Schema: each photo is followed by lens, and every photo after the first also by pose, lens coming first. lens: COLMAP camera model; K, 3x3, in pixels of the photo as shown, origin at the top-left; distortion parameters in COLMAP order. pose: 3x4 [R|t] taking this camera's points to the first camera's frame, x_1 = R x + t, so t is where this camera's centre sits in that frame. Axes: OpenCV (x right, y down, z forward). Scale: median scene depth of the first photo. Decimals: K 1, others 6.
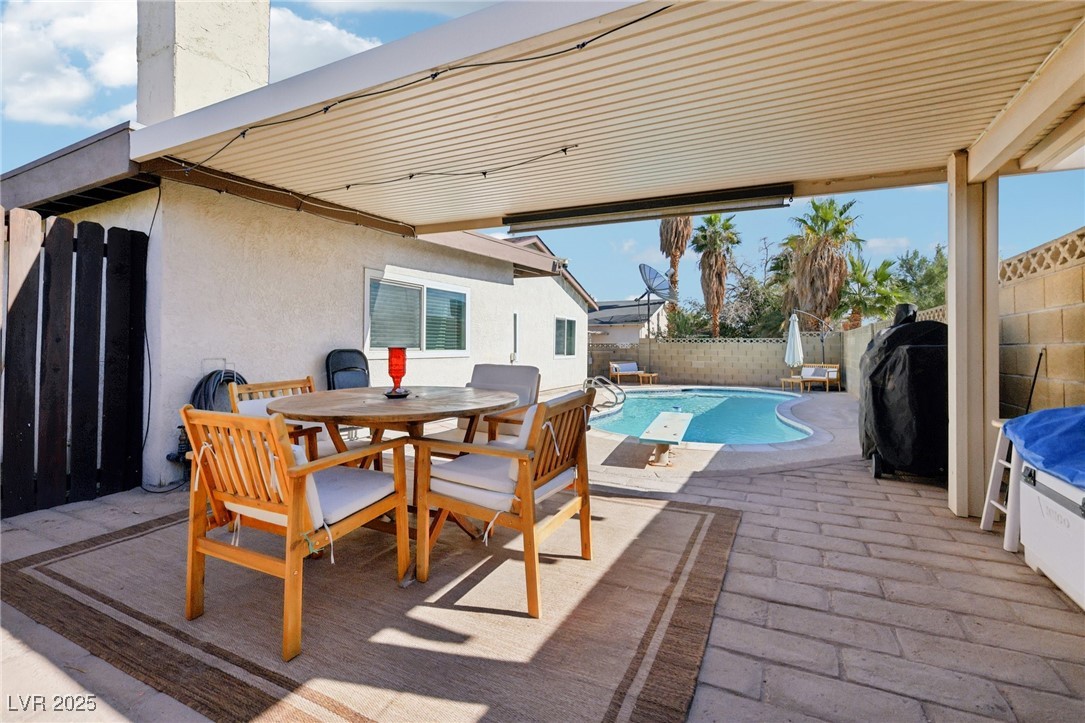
lens RADIAL K [[474.8, 0, 543.8], [0, 474.8, 351.3], [0, 0, 1]] dist [0.000759, -0.000268]
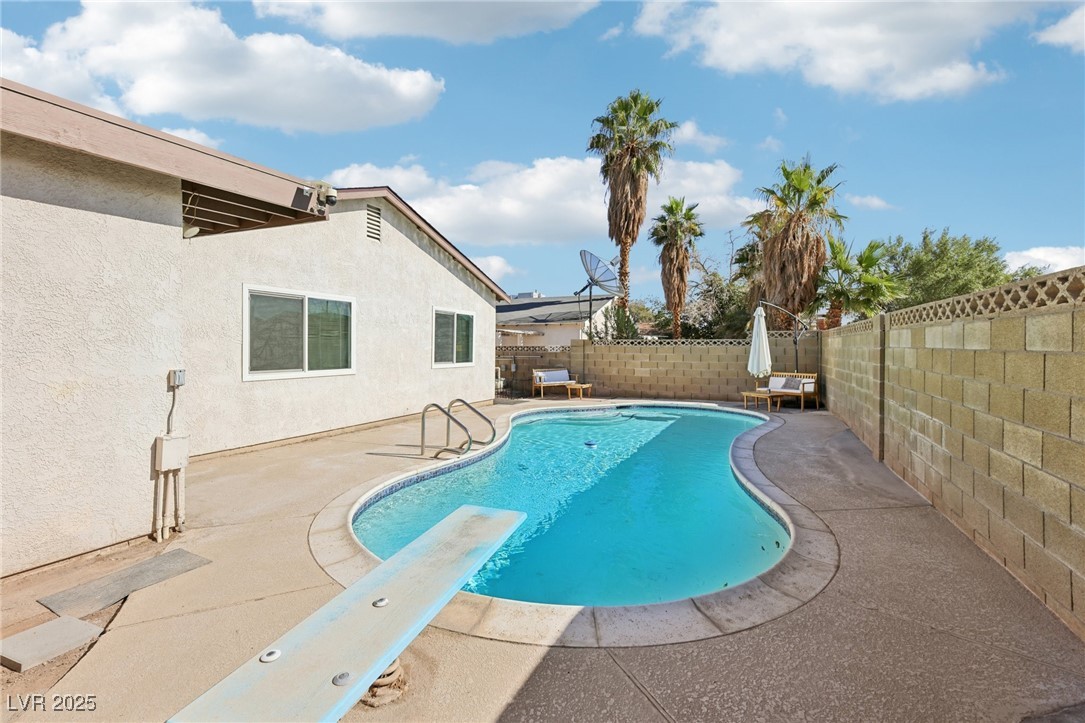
lens RADIAL K [[474.8, 0, 544.0], [0, 474.8, 359.1], [0, 0, 1]] dist [0.002797, 0.000158]
pose [[0.998402, -0.002974, 0.056435, 0.113881], [0.002250, 0.999914, 0.012888, -0.004958], [-0.056468, -0.012740, 0.998323, 0.212476]]
